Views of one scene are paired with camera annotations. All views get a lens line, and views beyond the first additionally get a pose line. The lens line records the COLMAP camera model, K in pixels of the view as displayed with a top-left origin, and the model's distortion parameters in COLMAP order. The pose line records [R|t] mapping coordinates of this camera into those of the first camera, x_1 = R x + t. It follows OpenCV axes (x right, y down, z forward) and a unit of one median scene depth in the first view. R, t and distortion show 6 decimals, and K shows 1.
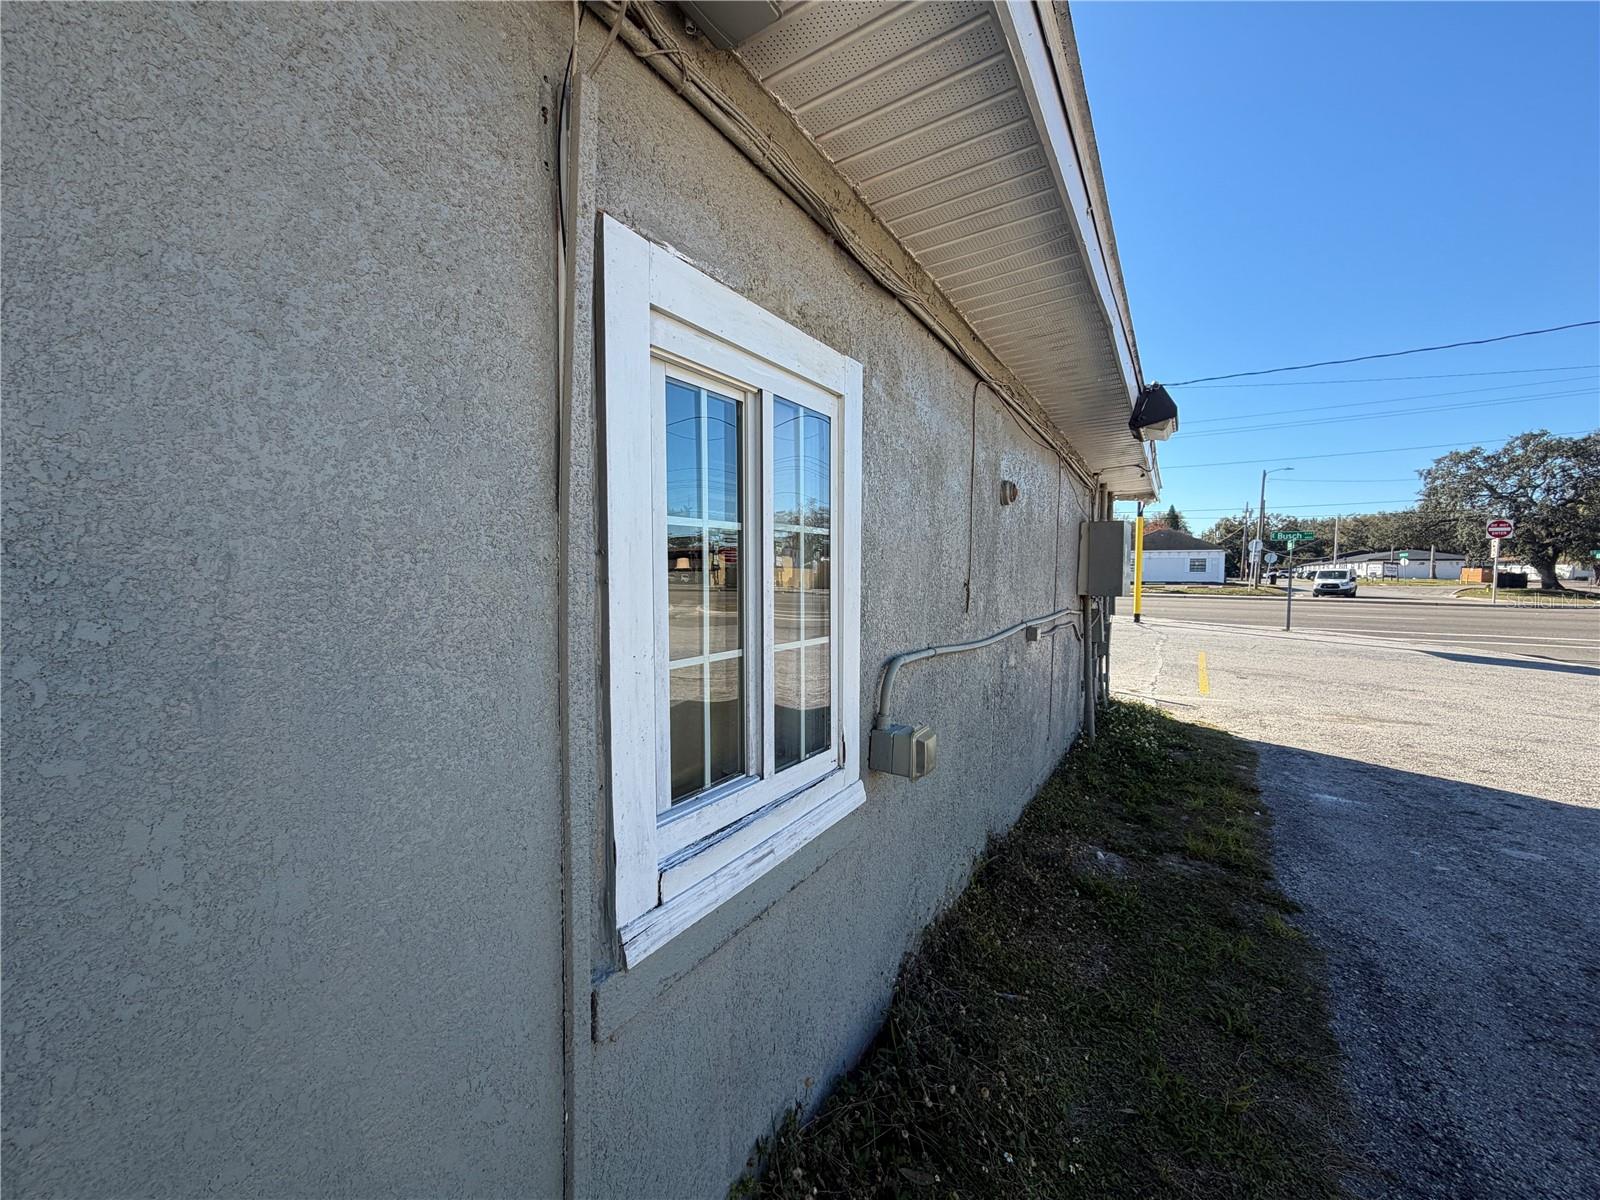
lens RADIAL K [[634.6, 0, 793.6], [0, 634.6, 603.1], [0, 0, 1]] dist [0.002391, -0.000689]
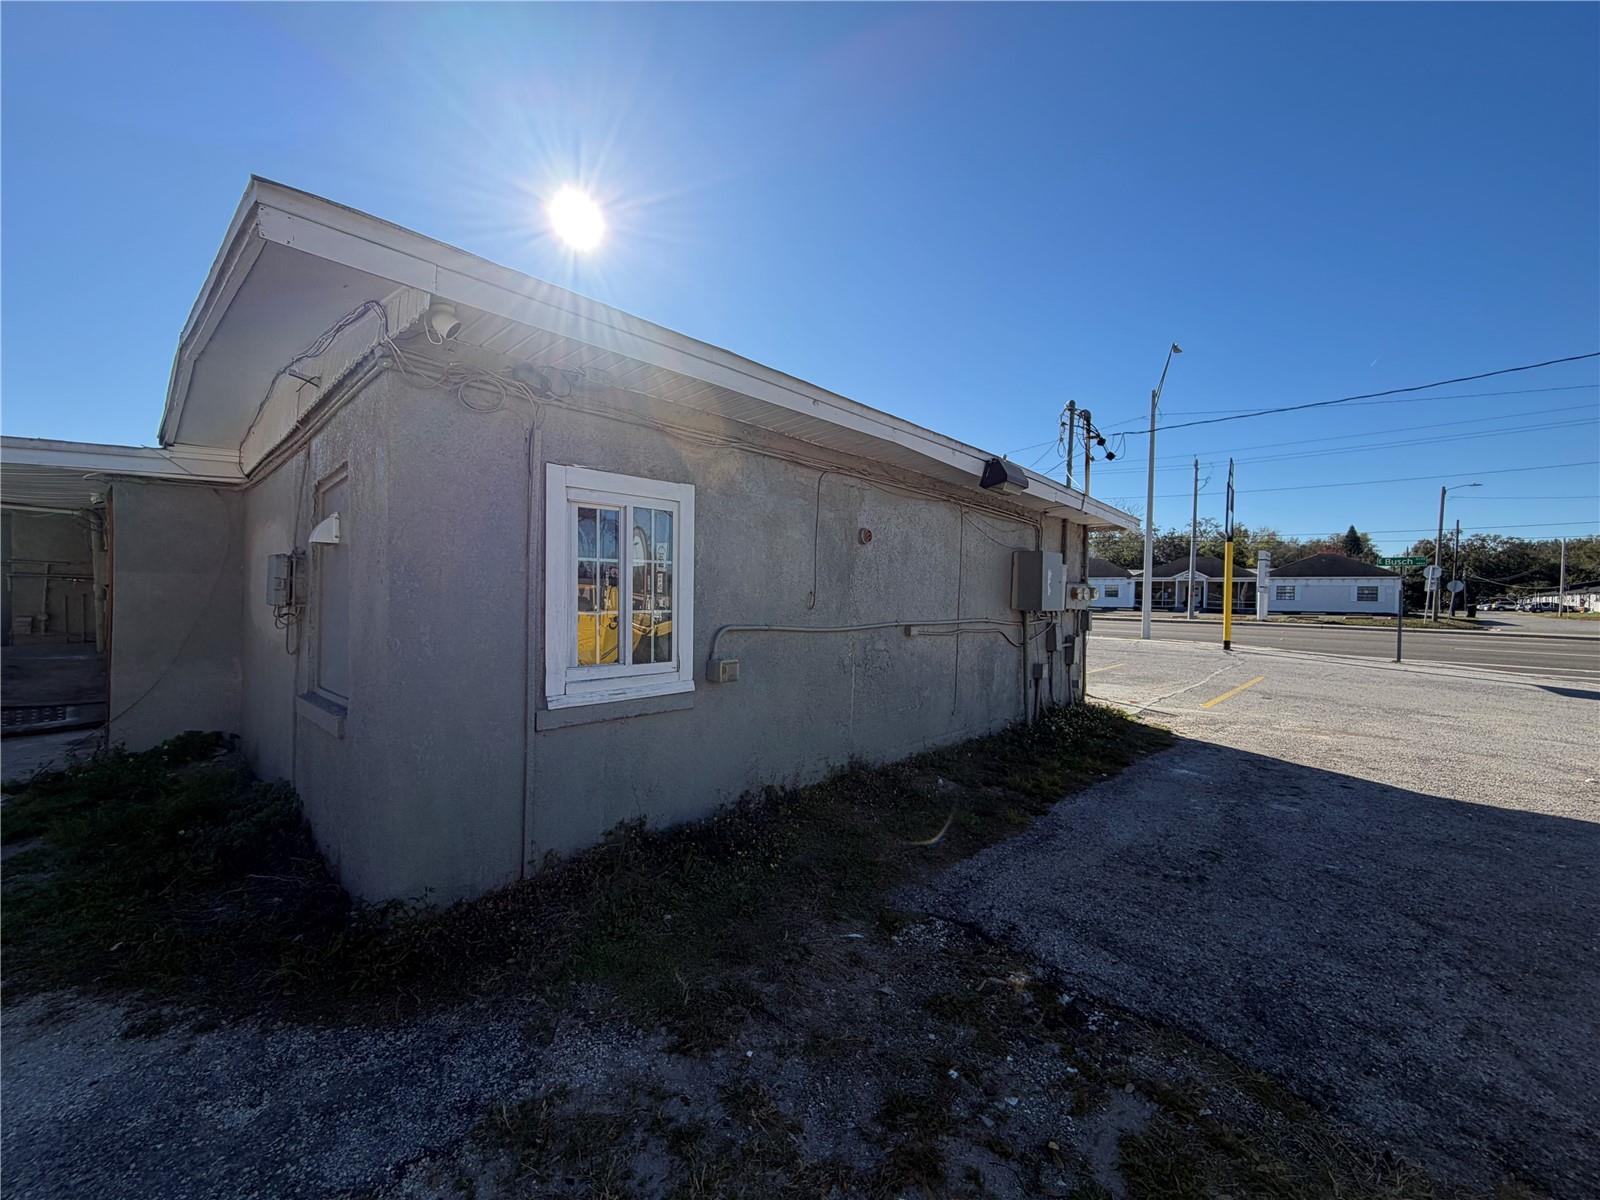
lens RADIAL K [[634.6, 0, 793.2], [0, 634.6, 602.3], [0, 0, 1]] dist [0.002391, -0.000689]
pose [[0.979475, 0.013473, -0.201113, 0.425832], [-0.021519, 0.999051, -0.037872, 0.046801], [0.200412, 0.041422, 0.978836, -0.499975]]
